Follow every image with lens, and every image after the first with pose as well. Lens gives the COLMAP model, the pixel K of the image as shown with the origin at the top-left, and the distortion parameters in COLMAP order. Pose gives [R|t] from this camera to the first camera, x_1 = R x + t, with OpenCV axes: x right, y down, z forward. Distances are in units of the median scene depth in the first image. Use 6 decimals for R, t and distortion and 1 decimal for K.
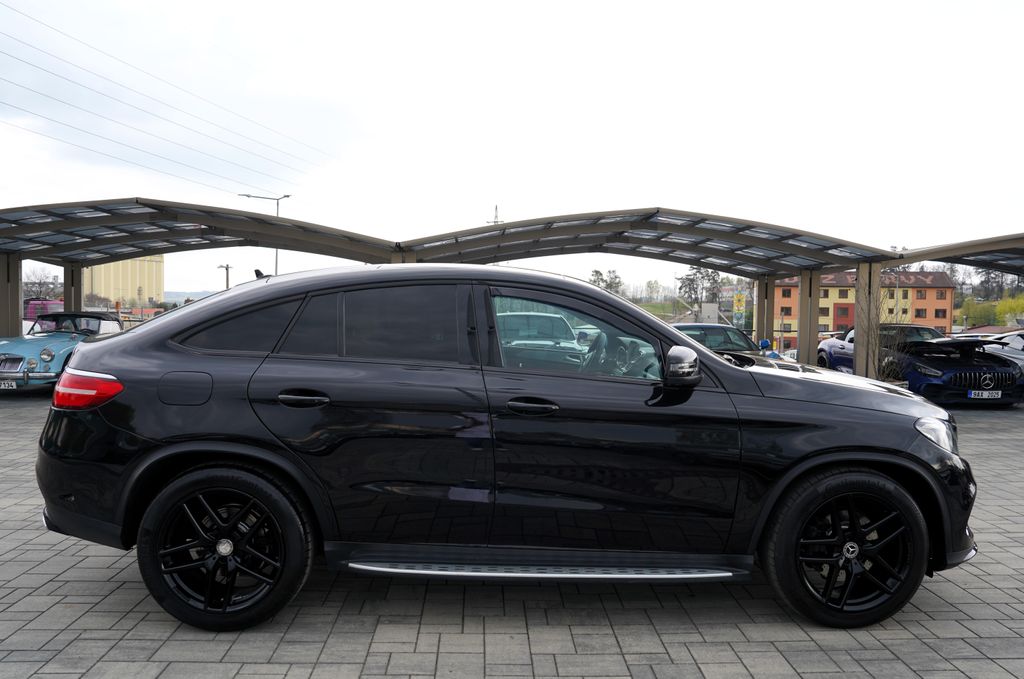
lens RADIAL K [[756.4, 0, 512.0], [0, 756.4, 339.5], [0, 0, 1]] dist [-0.089408, 0.069733]
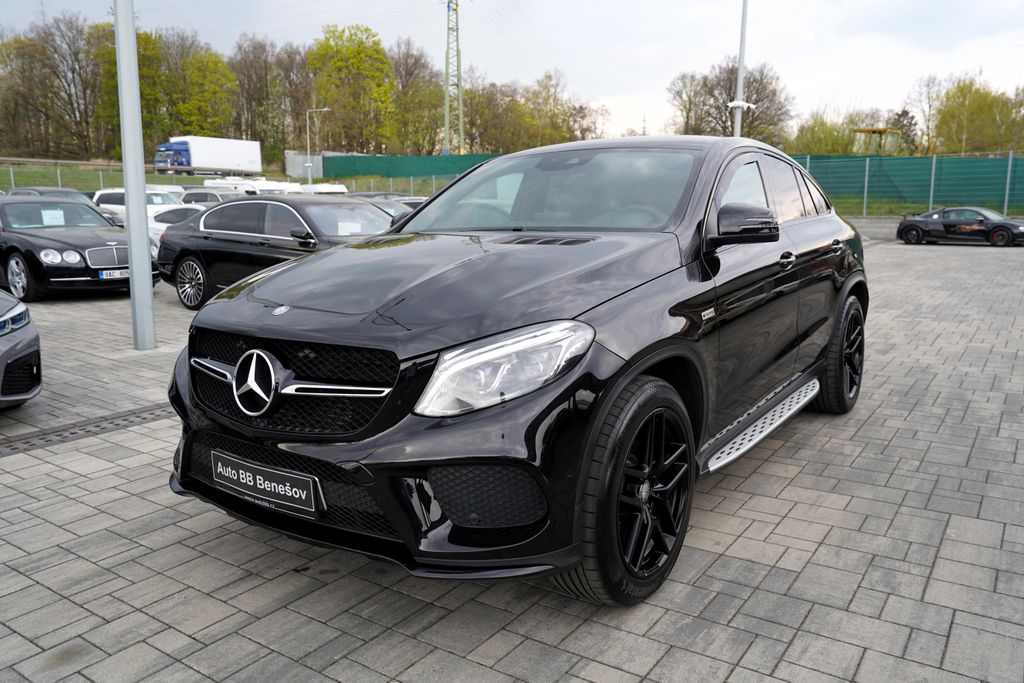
lens RADIAL K [[764.0, 0, 512.0], [0, 764.0, 341.5], [0, 0, 1]] dist [-0.077932, 0.078433]
pose [[-0.596999, 0.124799, -0.792475, 1.129338], [-0.029441, 0.983752, 0.177101, -0.006562], [0.801702, 0.129060, -0.583625, 1.906218]]
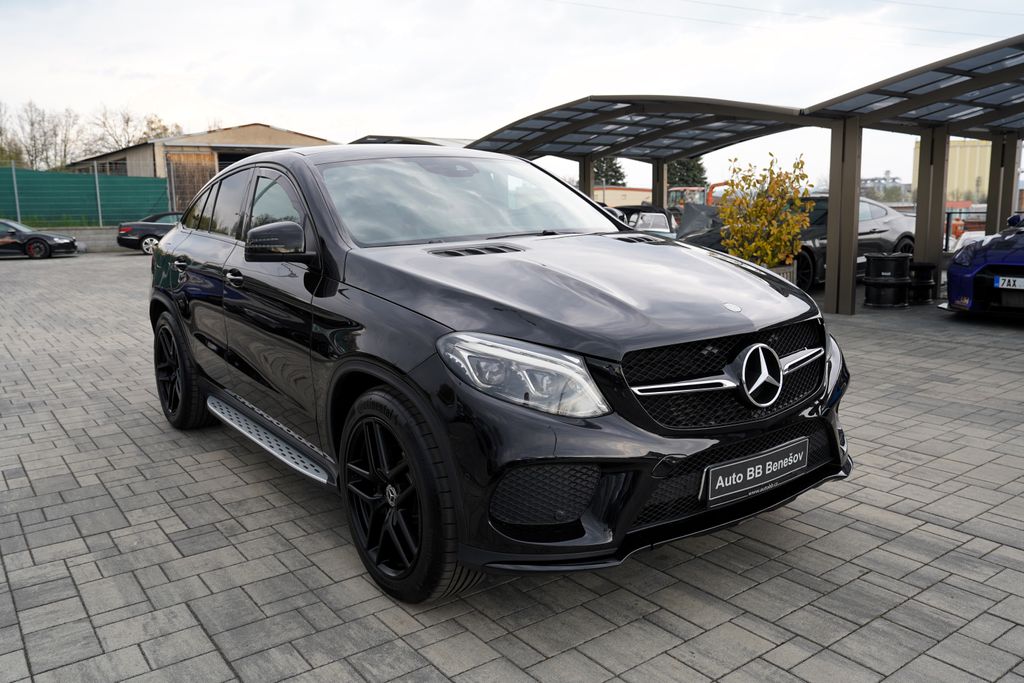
lens RADIAL K [[810.7, 0, 512.0], [0, 810.7, 341.5], [0, 0, 1]] dist [-0.042147, 0.008918]
pose [[0.557102, 0.108752, -0.823292, 1.226680], [-0.001848, 0.991548, 0.129727, 0.027709], [0.830442, -0.070749, 0.552595, 0.692056]]
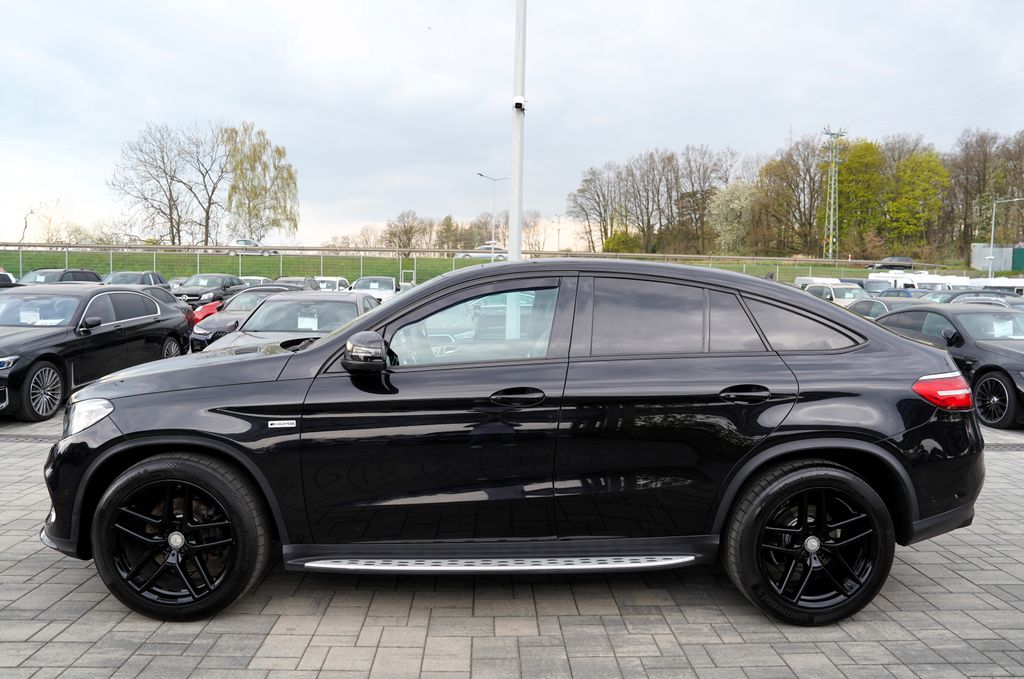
lens RADIAL K [[697.5, 0, 512.0], [0, 697.5, 339.5], [0, 0, 1]] dist [-0.101809, 0.071313]
pose [[-0.999390, -0.032262, -0.013360, 0.034791], [-0.033408, 0.994723, 0.097001, -0.100623], [0.010160, 0.097389, -0.995195, 2.475096]]
